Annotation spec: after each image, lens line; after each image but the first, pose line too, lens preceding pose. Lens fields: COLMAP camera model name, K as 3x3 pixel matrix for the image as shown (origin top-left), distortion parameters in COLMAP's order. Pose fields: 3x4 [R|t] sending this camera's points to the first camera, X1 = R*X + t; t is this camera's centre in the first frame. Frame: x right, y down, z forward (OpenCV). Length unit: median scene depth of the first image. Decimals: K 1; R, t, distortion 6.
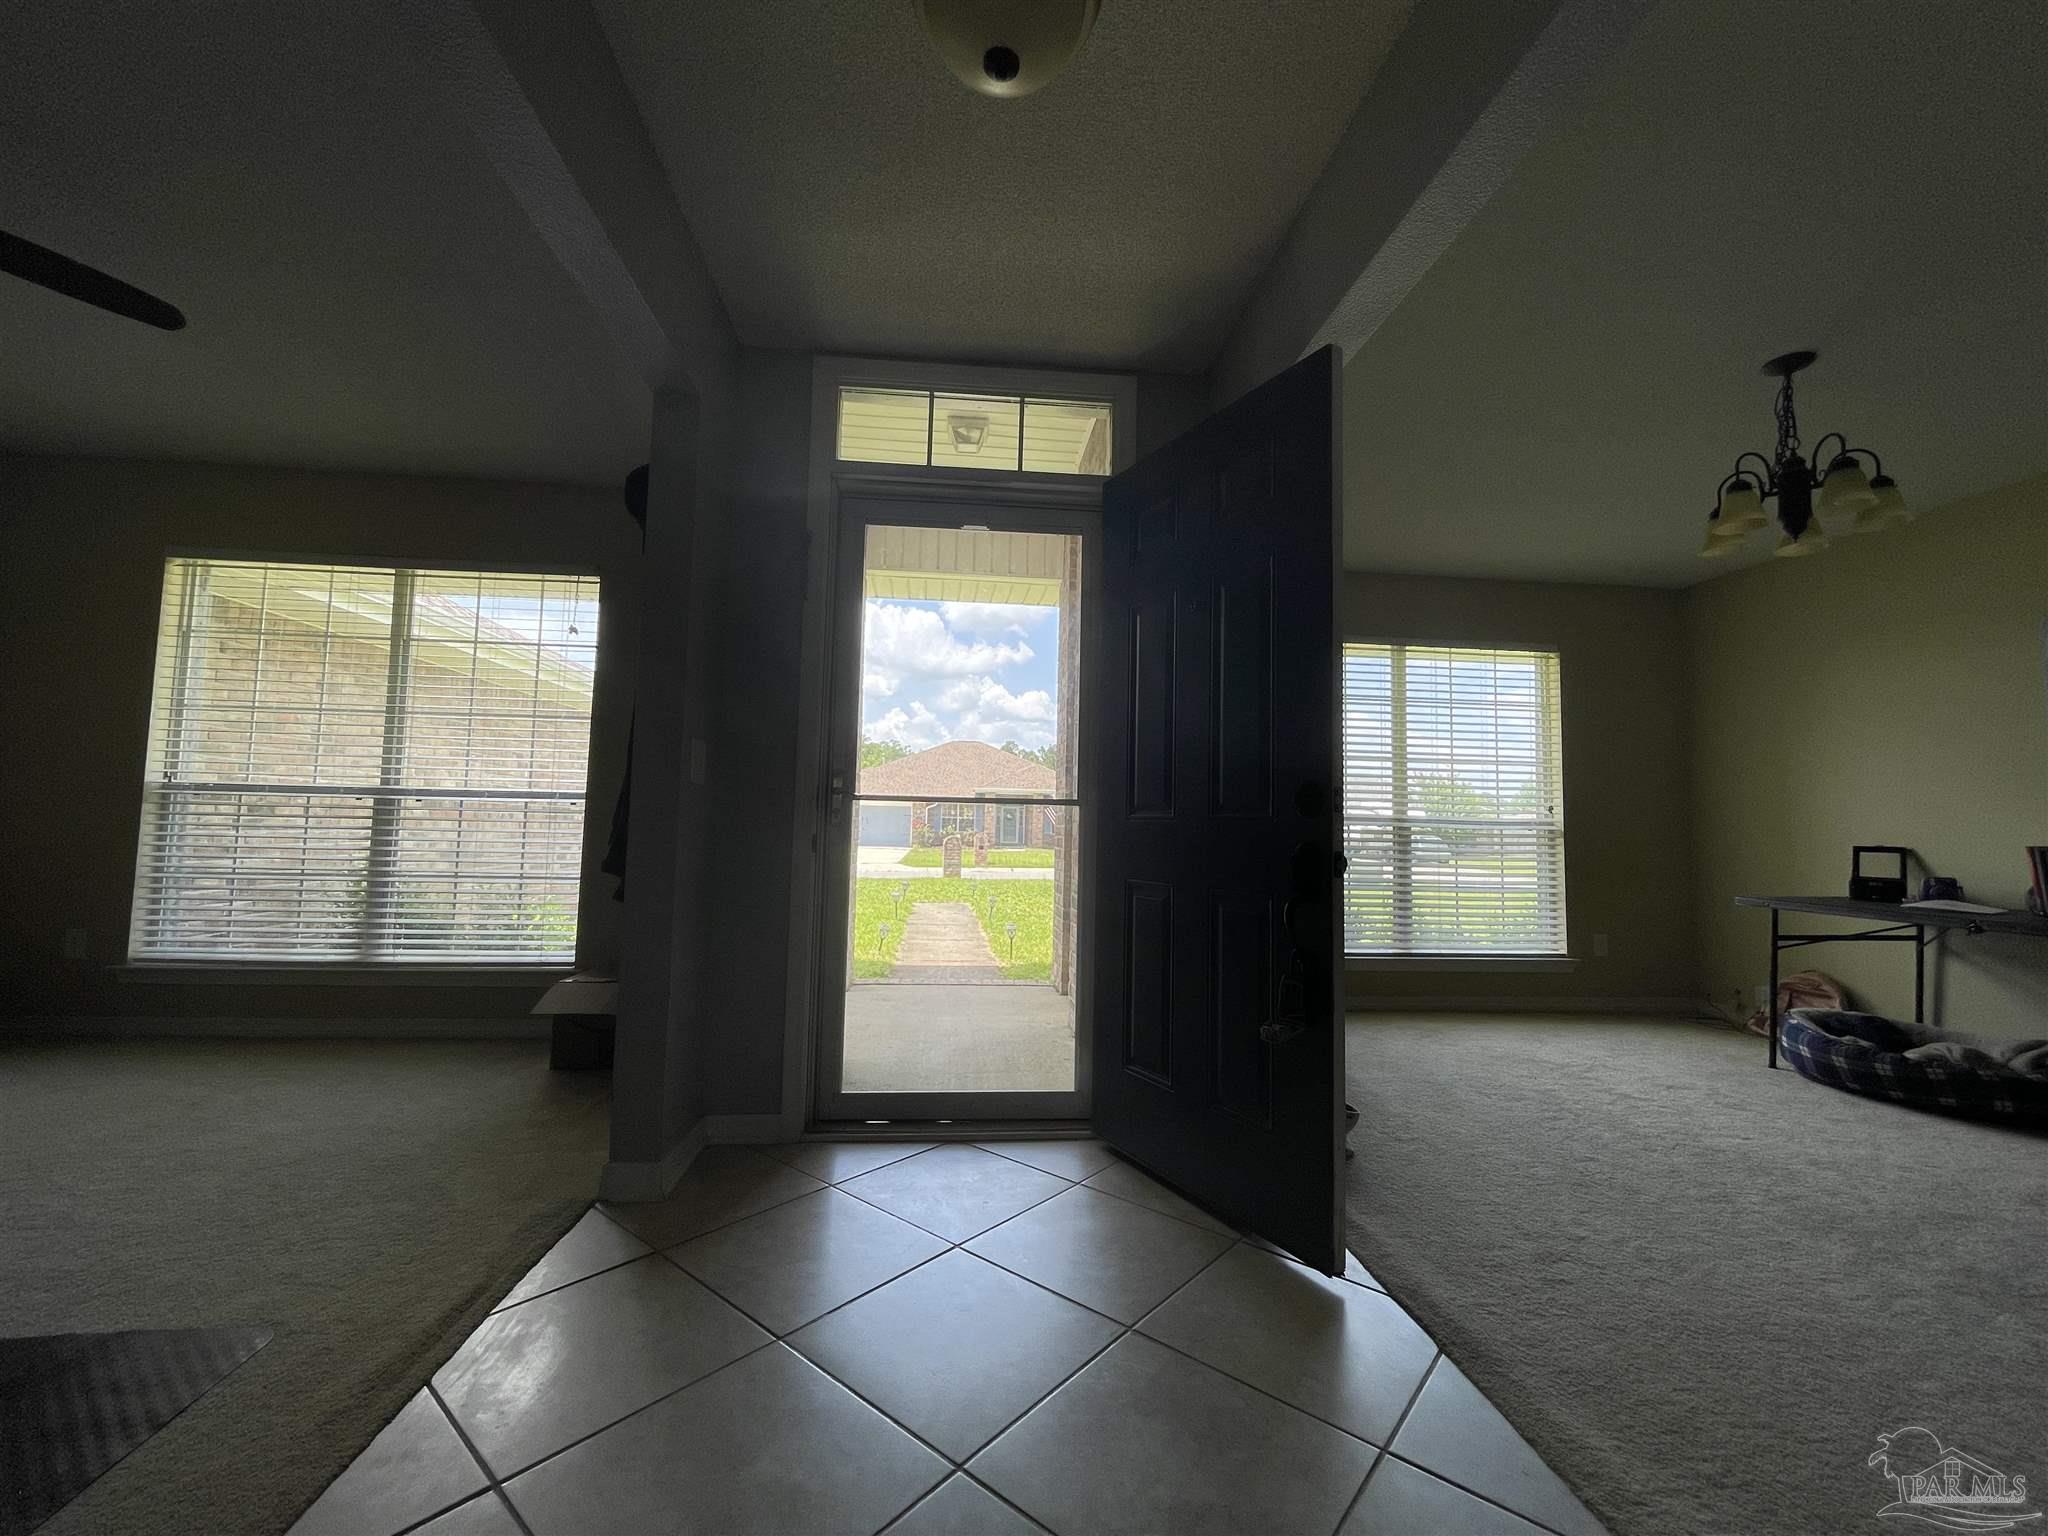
lens RADIAL K [[831.9, 0, 1021.7], [0, 831.9, 763.8], [0, 0, 1]] dist [-0.003946, 0.001140]
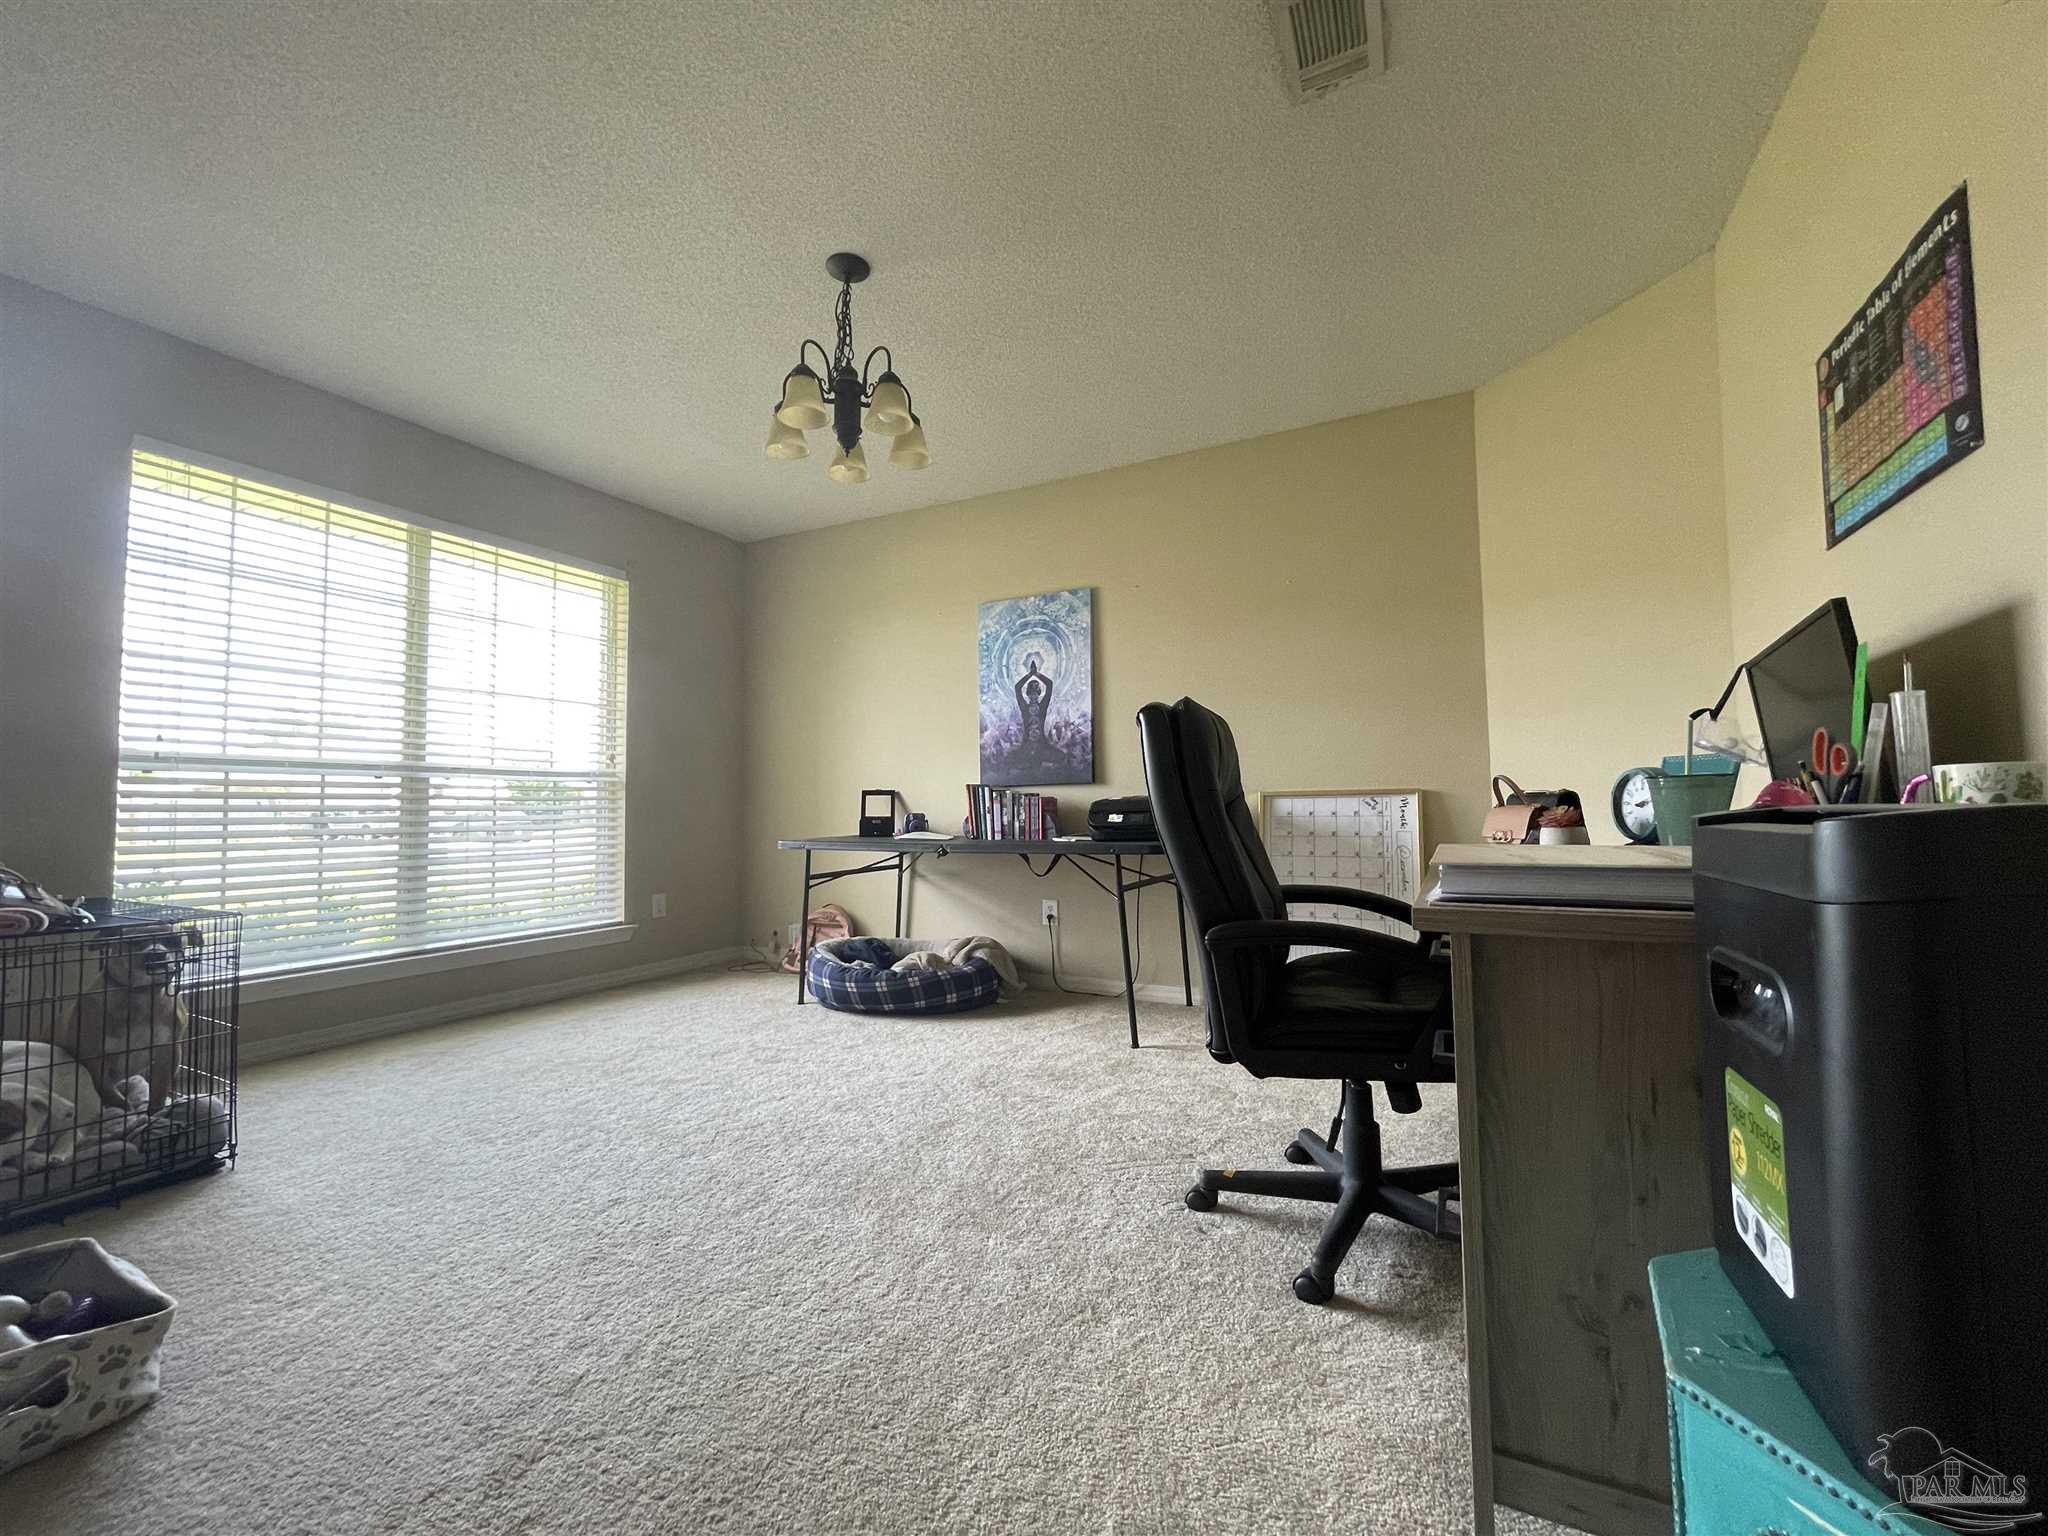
lens RADIAL K [[831.9, 0, 1022.8], [0, 831.9, 767.7], [0, 0, 1]] dist [-0.003946, 0.001140]
pose [[0.540155, 0.011600, 0.841486, 0.161922], [-0.040816, 0.999089, 0.012428, 0.043964], [-0.840575, -0.041059, 0.540137, 0.199007]]
